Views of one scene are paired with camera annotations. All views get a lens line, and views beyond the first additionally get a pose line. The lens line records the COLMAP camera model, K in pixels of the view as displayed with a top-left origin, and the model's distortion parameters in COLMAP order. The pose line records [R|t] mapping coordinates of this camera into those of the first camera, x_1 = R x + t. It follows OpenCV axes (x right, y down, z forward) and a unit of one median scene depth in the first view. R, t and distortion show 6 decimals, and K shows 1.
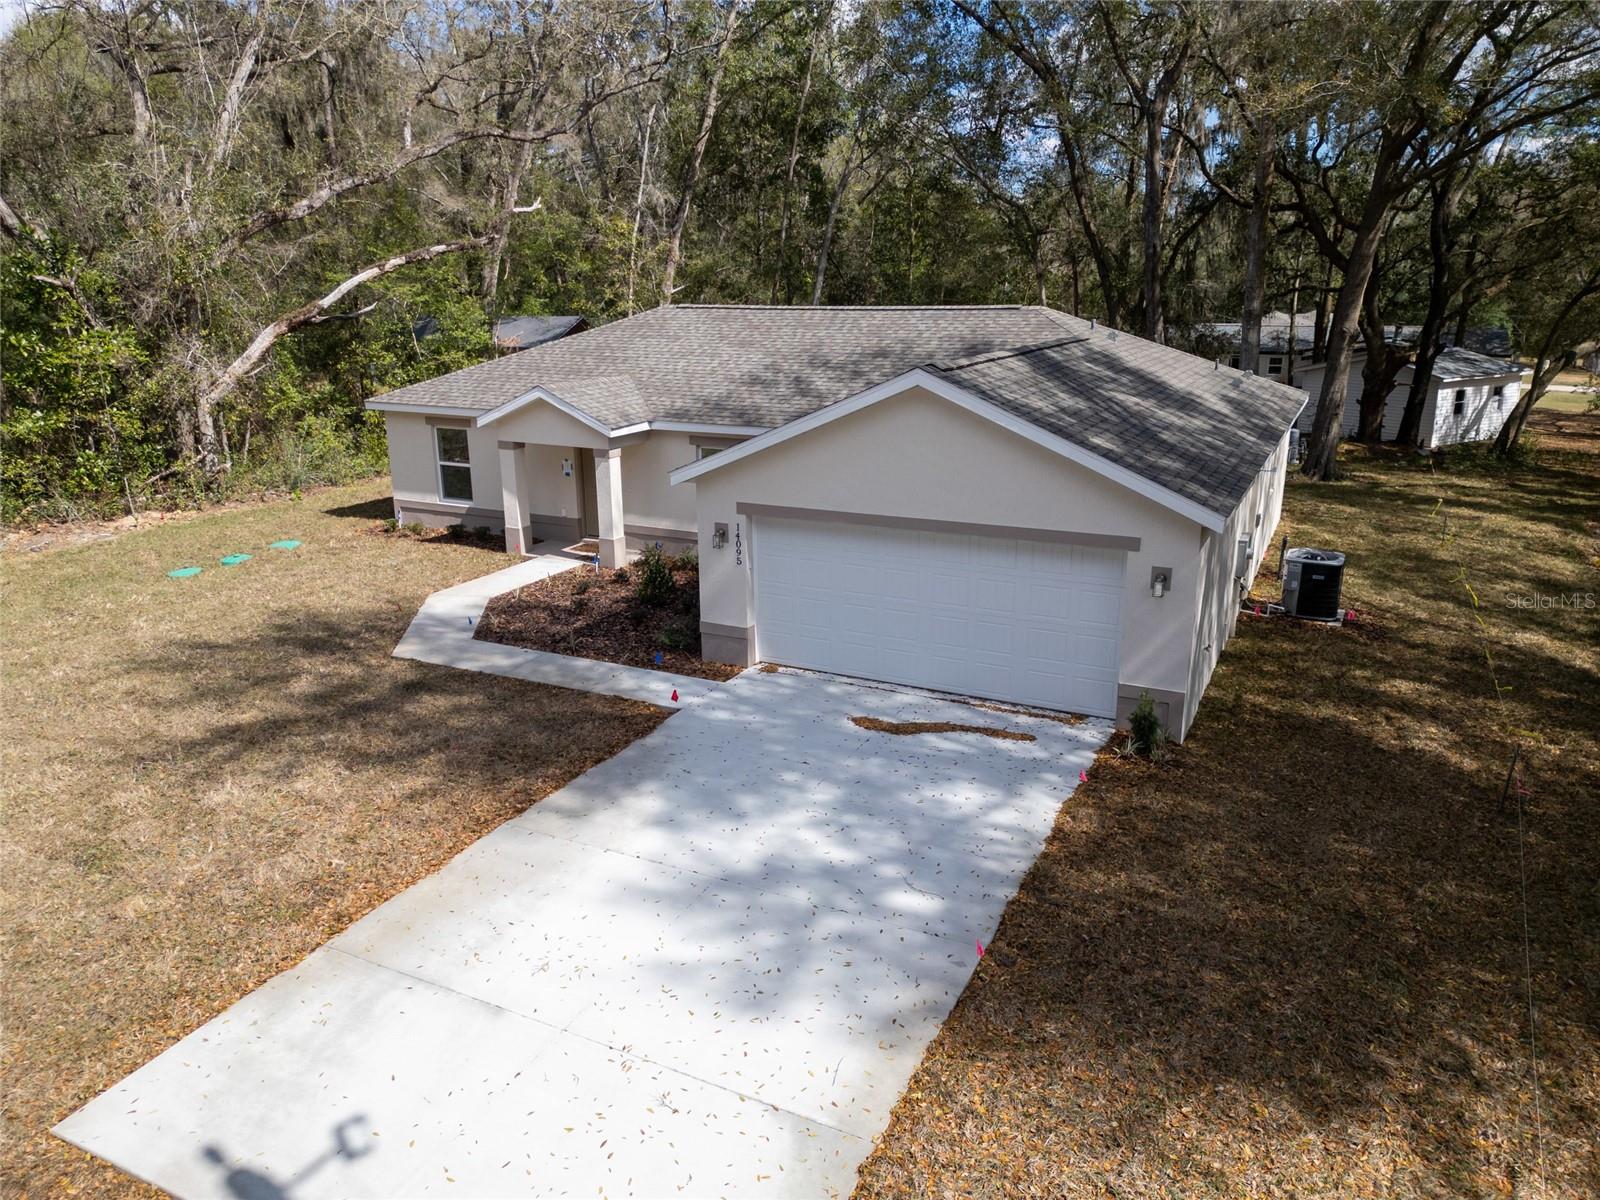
lens RADIAL K [[1109.9, 0, 794.4], [0, 1109.9, 604.3], [0, 0, 1]] dist [0.078629, -0.078066]
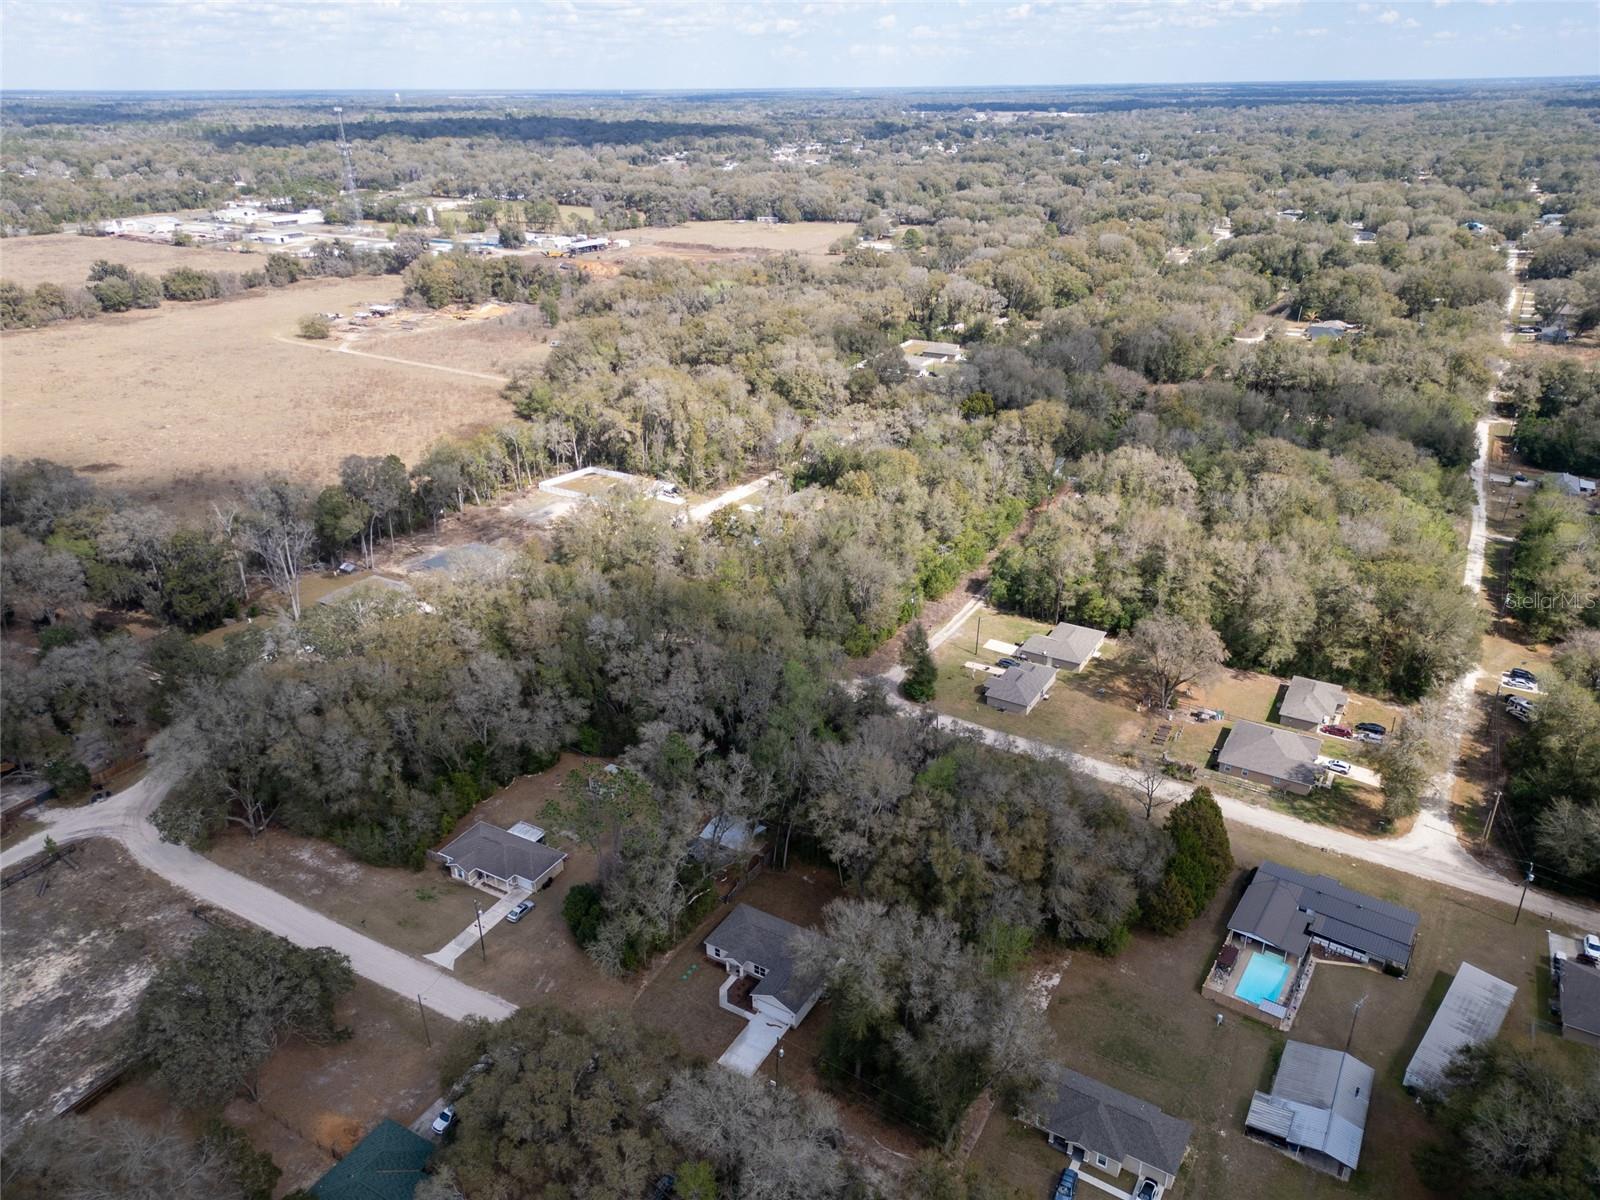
lens RADIAL K [[1109.9, 0, 794.4], [0, 1109.9, 604.3], [0, 0, 1]] dist [0.078629, -0.078066]
pose [[0.996869, 0.027681, -0.074063, 0.905191], [-0.016694, 0.989285, 0.145040, -4.939267], [0.077284, -0.143349, 0.986650, -8.179645]]
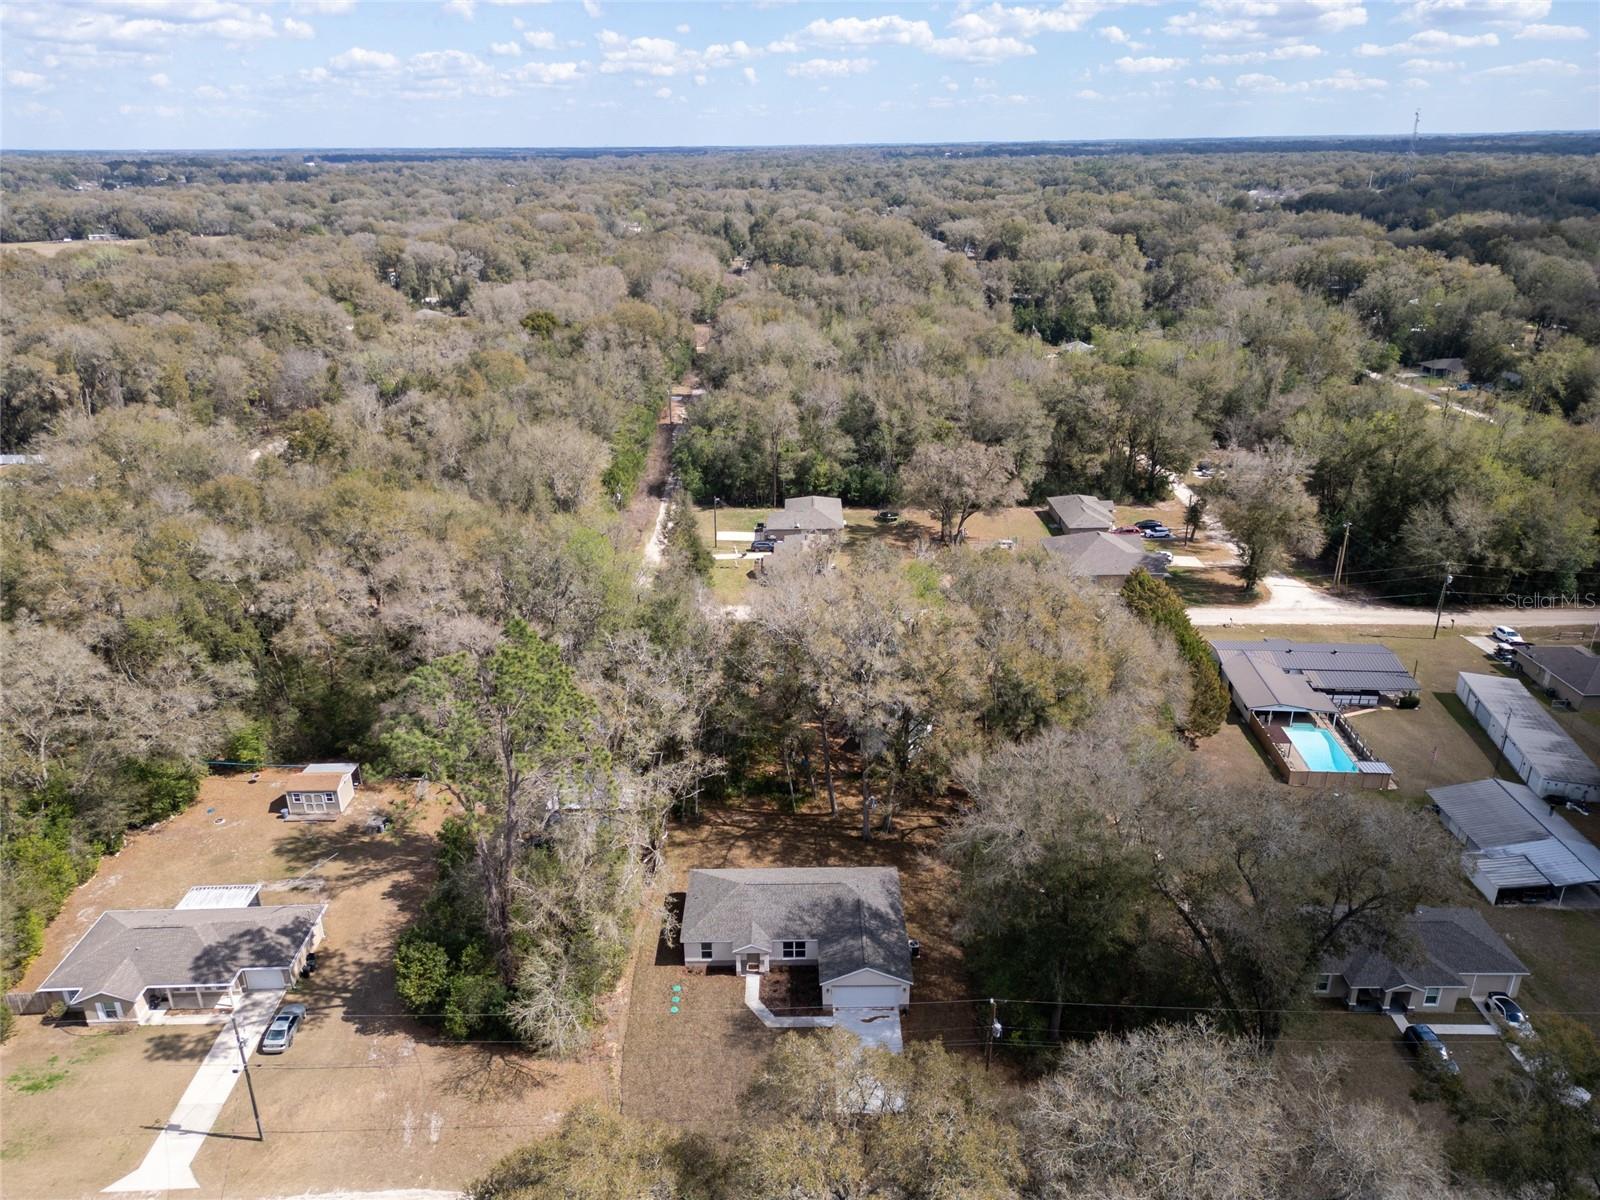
lens RADIAL K [[1109.9, 0, 794.4], [0, 1109.9, 604.3], [0, 0, 1]] dist [0.078629, -0.078066]
pose [[0.893890, -0.173341, 0.413416, -2.225505], [0.132384, 0.983159, 0.125989, -2.720752], [-0.428293, -0.057891, 0.901784, -3.909978]]
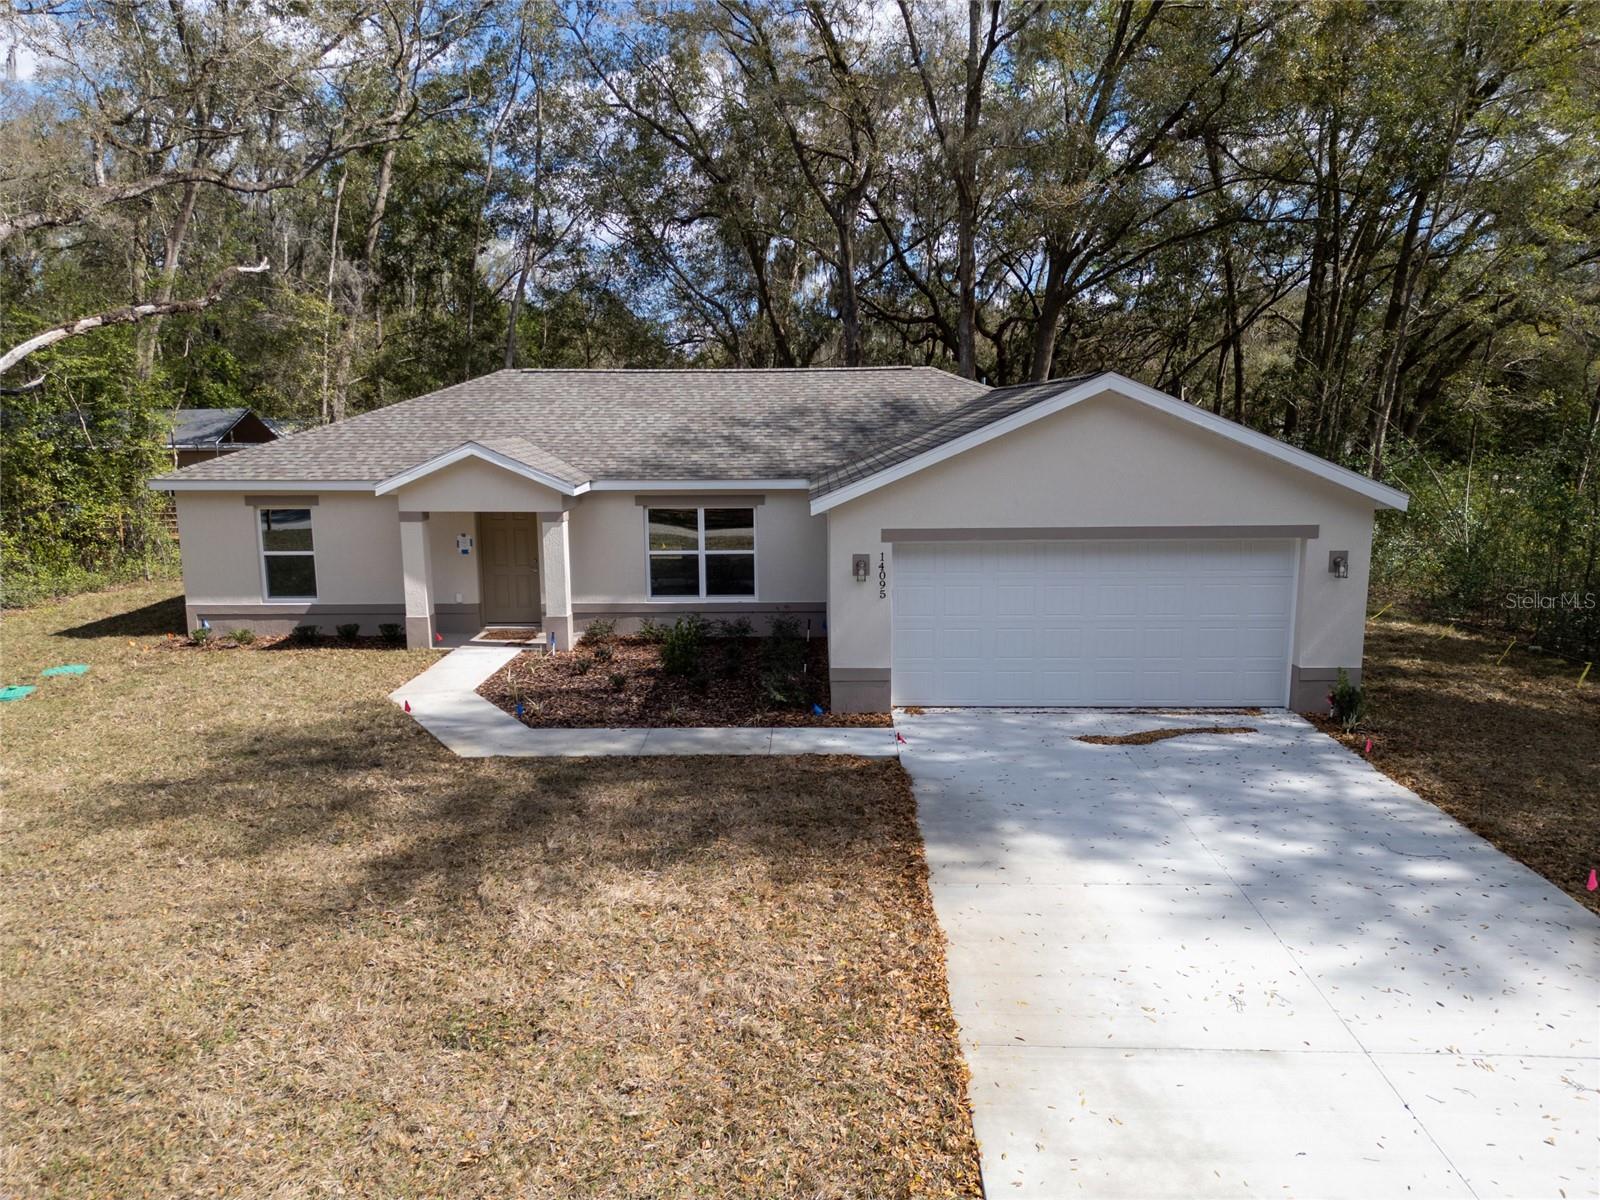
lens RADIAL K [[1109.9, 0, 794.4], [0, 1109.9, 604.3], [0, 0, 1]] dist [0.078629, -0.078066]
pose [[0.905279, -0.075651, 0.418027, -0.503999], [0.122431, 0.988726, -0.086205, 0.038849], [-0.406792, 0.129219, 0.904335, 0.213737]]
